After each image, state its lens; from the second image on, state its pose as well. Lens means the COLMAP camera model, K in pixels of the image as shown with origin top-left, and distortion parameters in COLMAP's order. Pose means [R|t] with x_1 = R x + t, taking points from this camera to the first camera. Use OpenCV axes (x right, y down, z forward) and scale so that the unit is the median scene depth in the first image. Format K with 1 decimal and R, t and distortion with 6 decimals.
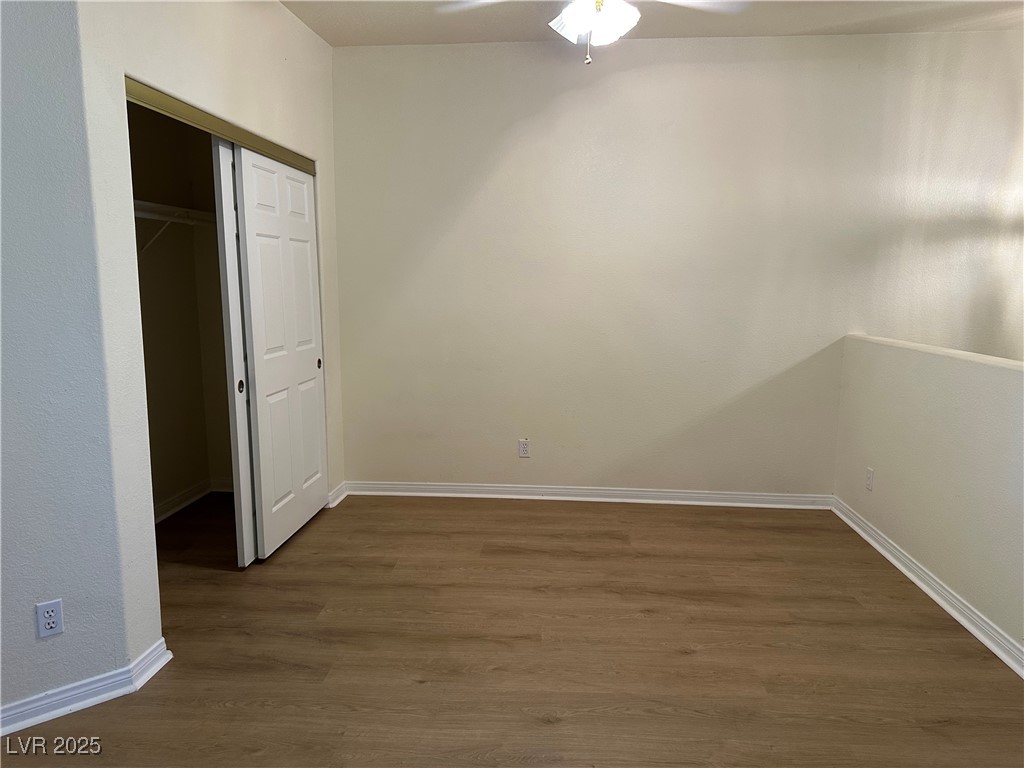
lens RADIAL K [[746.9, 0, 507.5], [0, 746.9, 383.1], [0, 0, 1]] dist [0.091554, -0.094283]
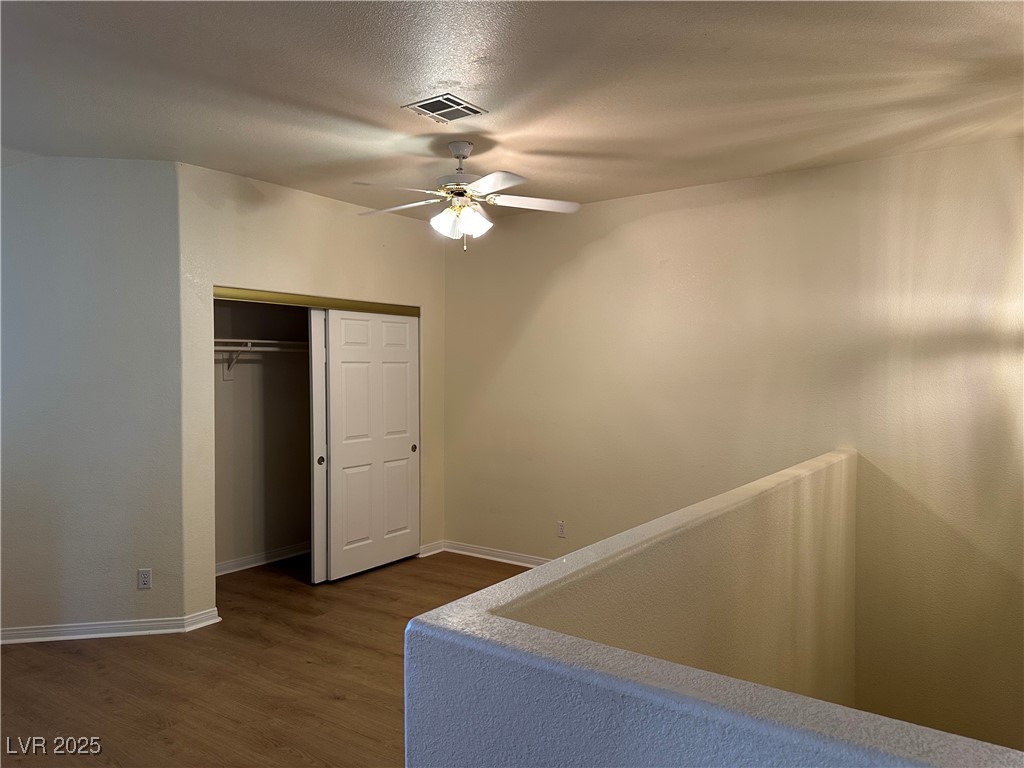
lens RADIAL K [[746.9, 0, 509.4], [0, 746.9, 367.2], [0, 0, 1]] dist [0.091554, -0.094283]
pose [[0.850794, -0.003936, -0.525485, 0.749961], [-0.069893, 0.990240, -0.120578, -0.024386], [0.520831, 0.139314, 0.842215, -0.106847]]
